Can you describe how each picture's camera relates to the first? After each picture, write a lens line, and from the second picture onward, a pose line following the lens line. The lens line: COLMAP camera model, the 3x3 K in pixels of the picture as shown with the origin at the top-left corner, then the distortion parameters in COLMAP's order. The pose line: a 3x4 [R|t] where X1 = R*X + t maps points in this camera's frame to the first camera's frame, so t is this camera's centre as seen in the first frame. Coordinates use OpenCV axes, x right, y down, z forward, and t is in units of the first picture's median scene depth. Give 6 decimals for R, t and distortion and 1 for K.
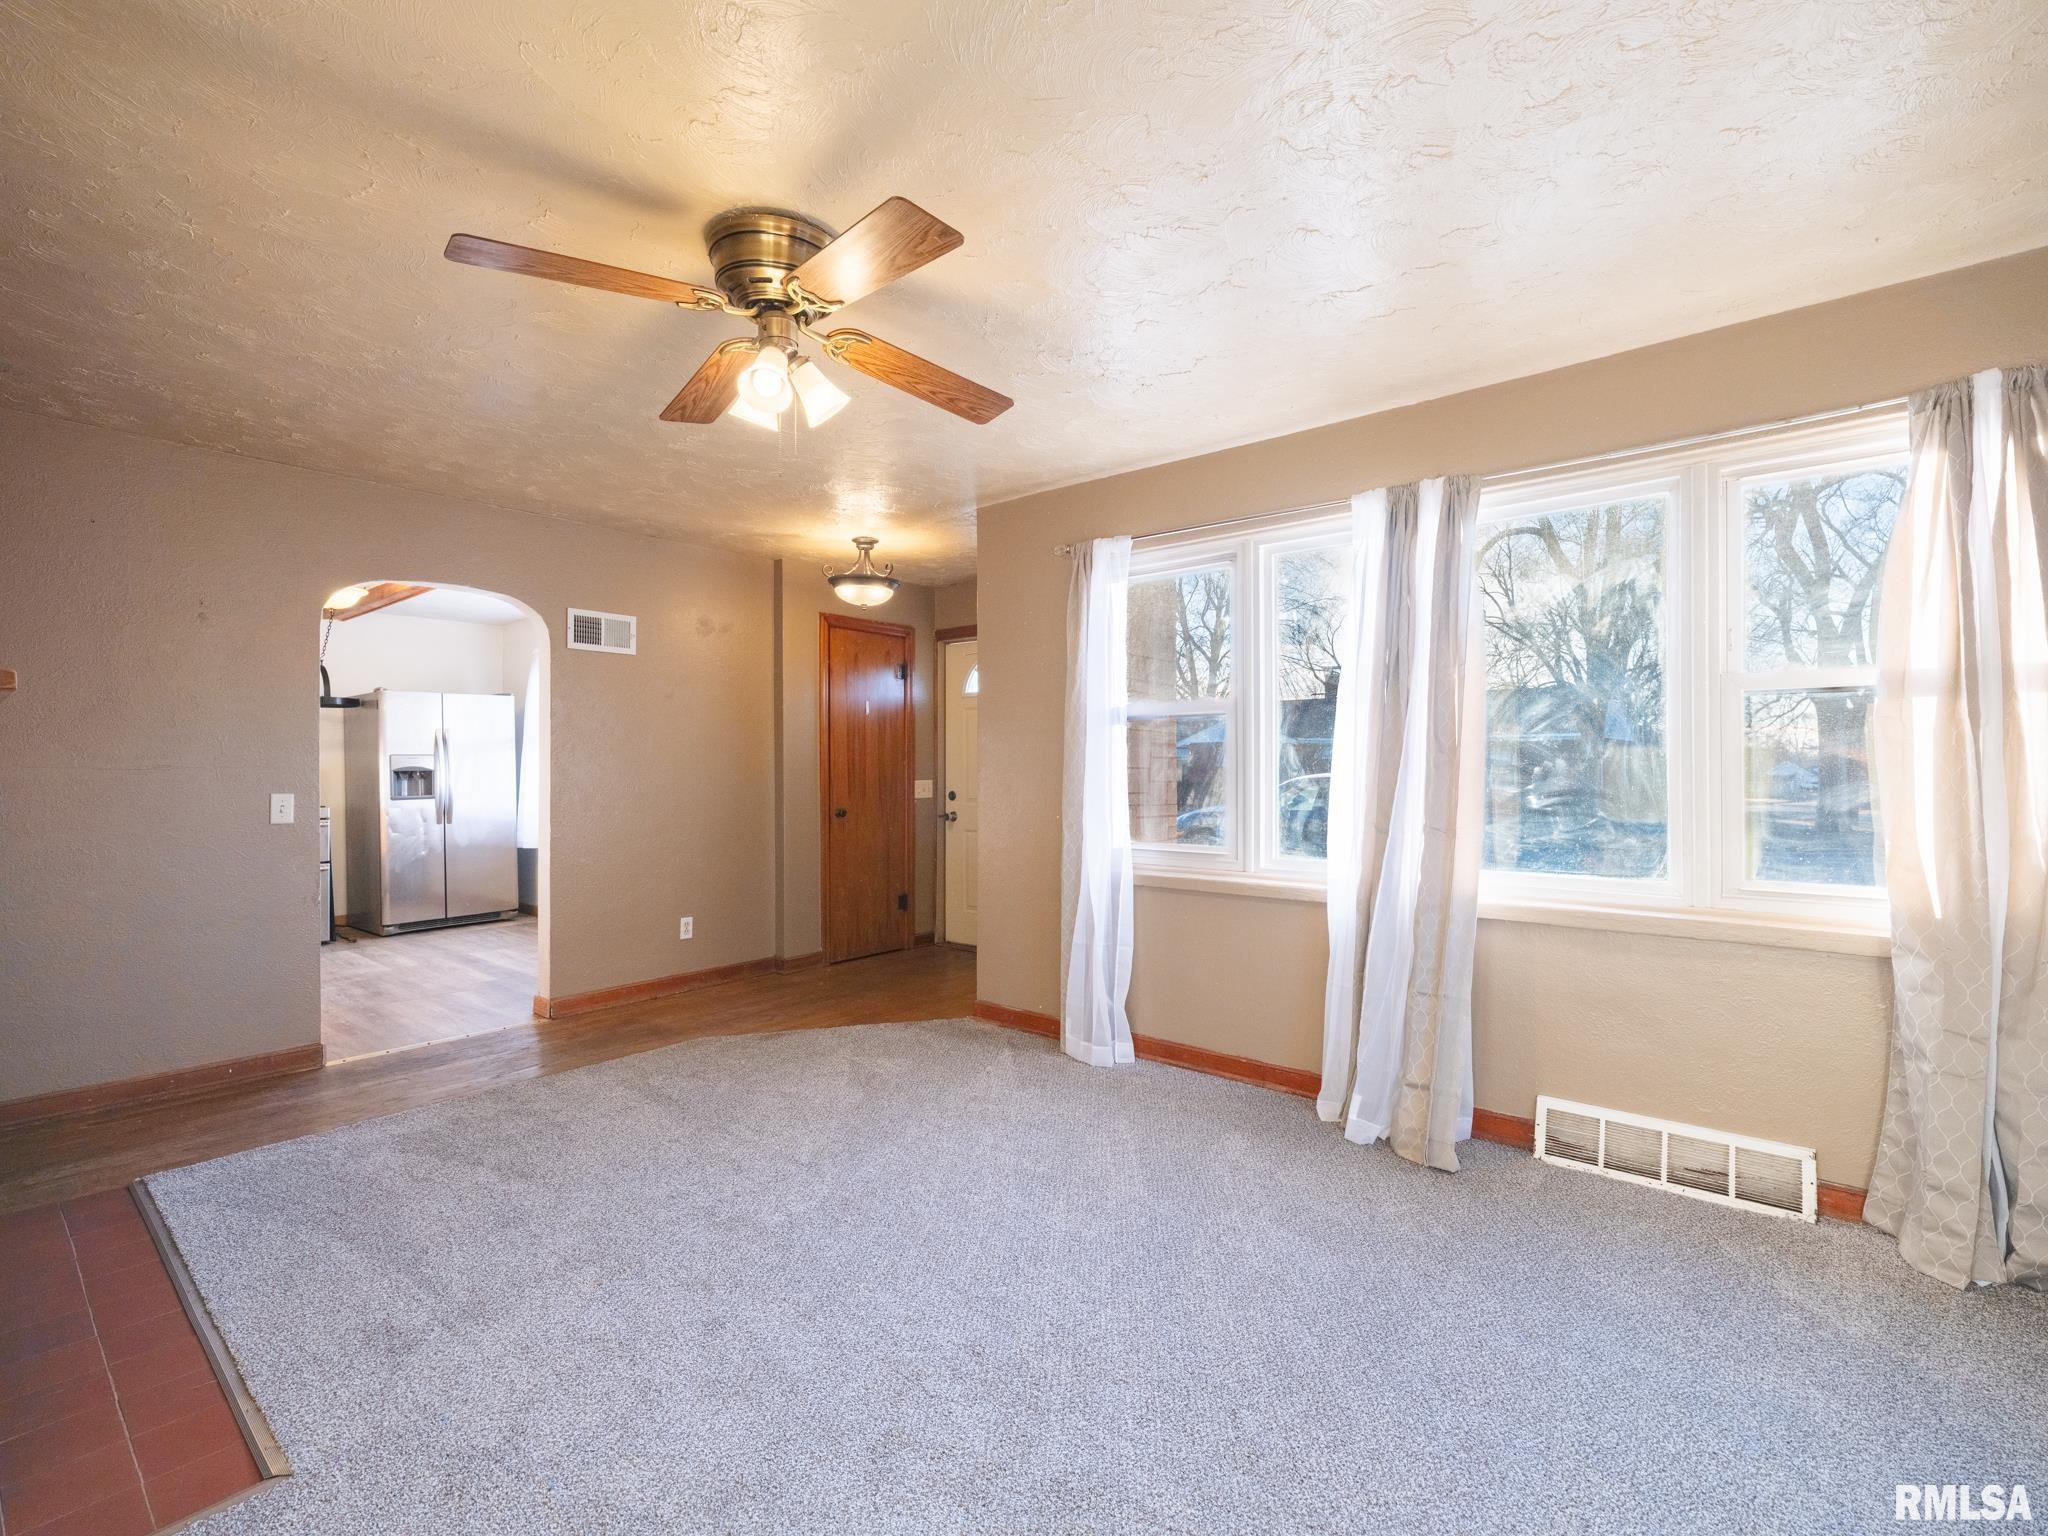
lens RADIAL K [[922.6, 0, 1020.8], [0, 922.6, 767.0], [0, 0, 1]] dist [-0.004178, 0.000995]
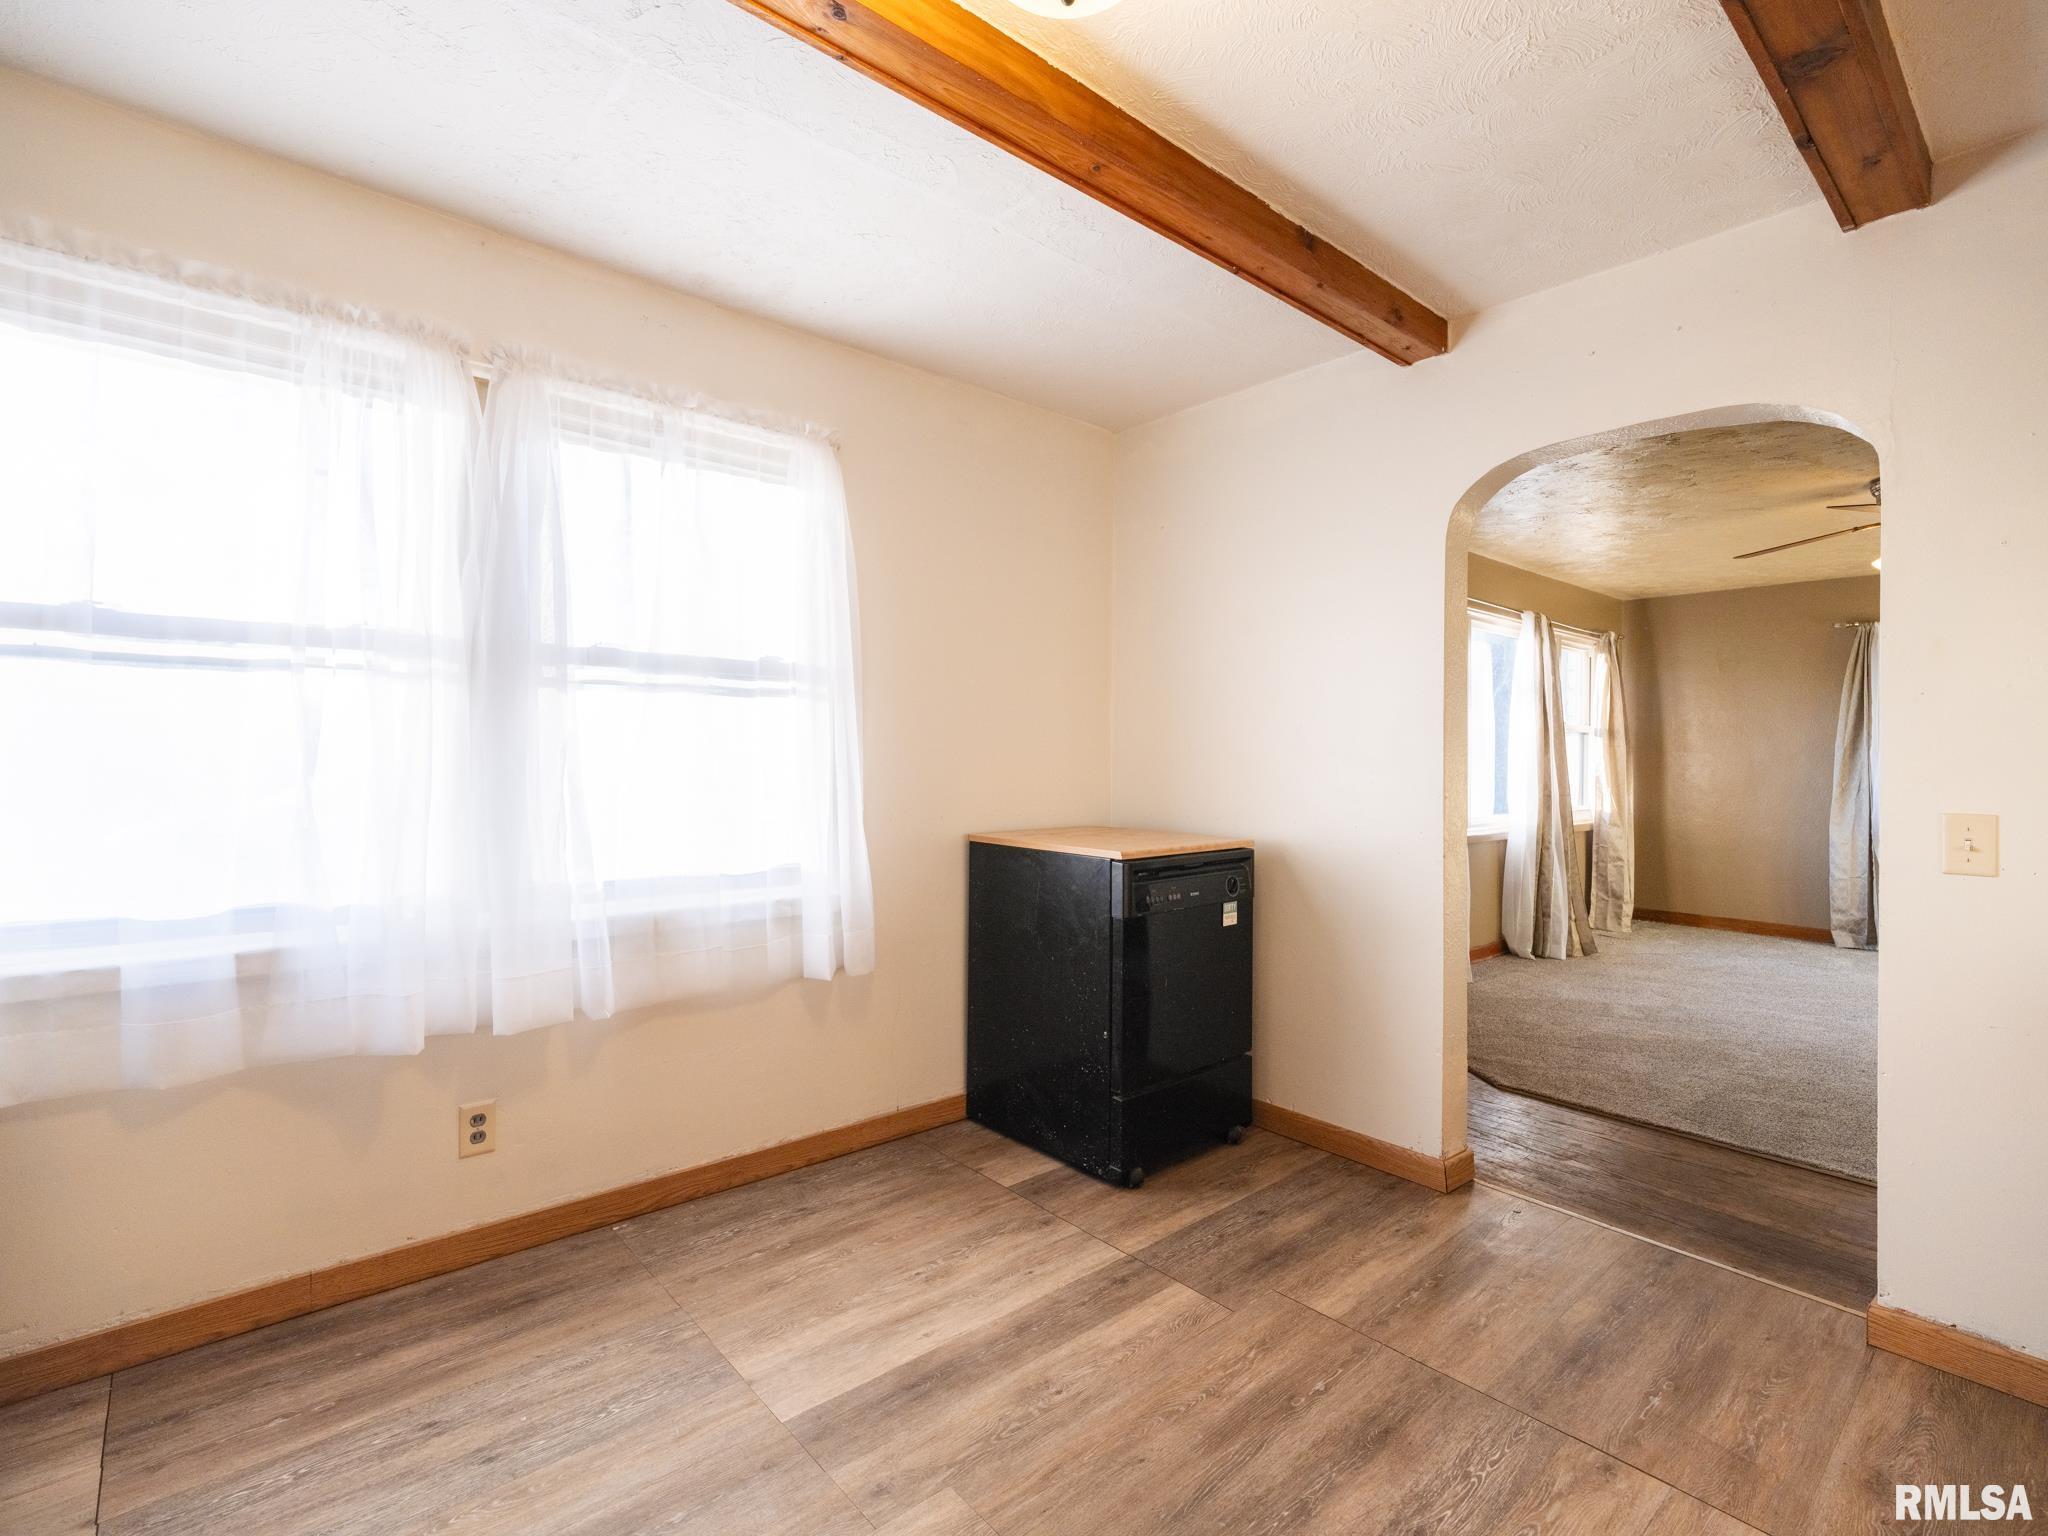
lens RADIAL K [[964.1, 0, 977.2], [0, 964.1, 762.7], [0, 0, 1]] dist [-0.010207, 0.000048]
pose [[0.184058, 0.000542, 0.982915, -1.360539], [-0.006577, 0.999978, 0.000680, 0.006030], [-0.982893, -0.006589, 0.184057, 1.382784]]
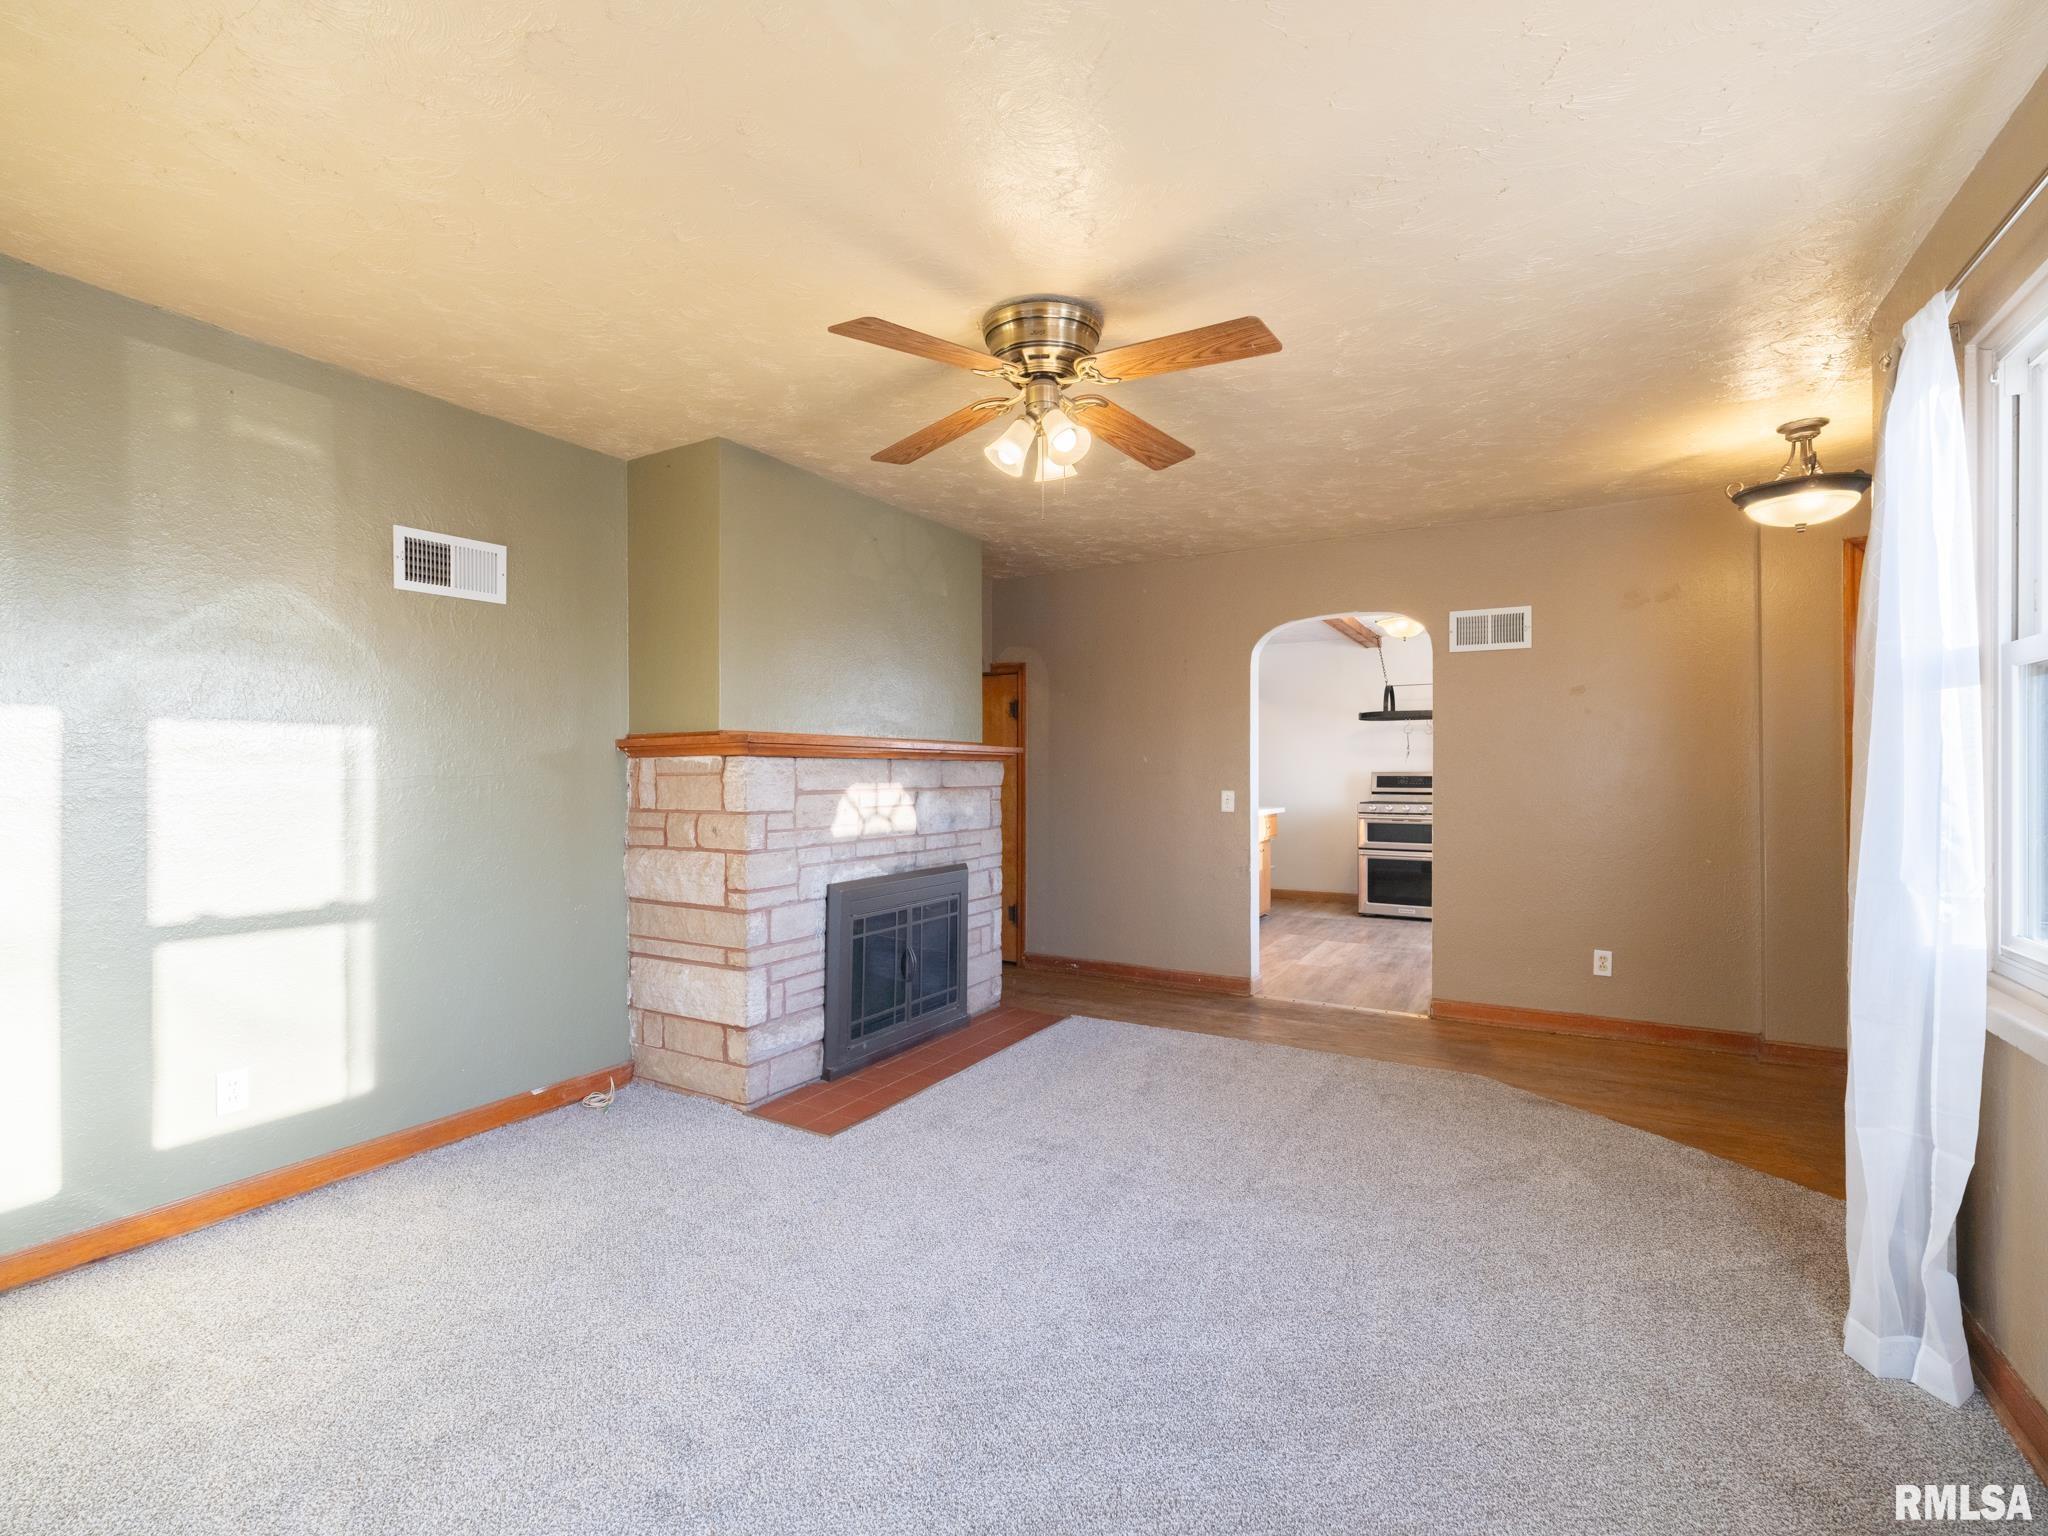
lens RADIAL K [[922.6, 0, 1020.8], [0, 922.6, 767.0], [0, 0, 1]] dist [-0.004178, 0.000995]
pose [[0.165674, -0.002231, -0.986178, 0.488448], [0.001262, 0.999997, -0.002050, -0.003667], [0.986180, -0.000904, 0.165676, 0.439185]]
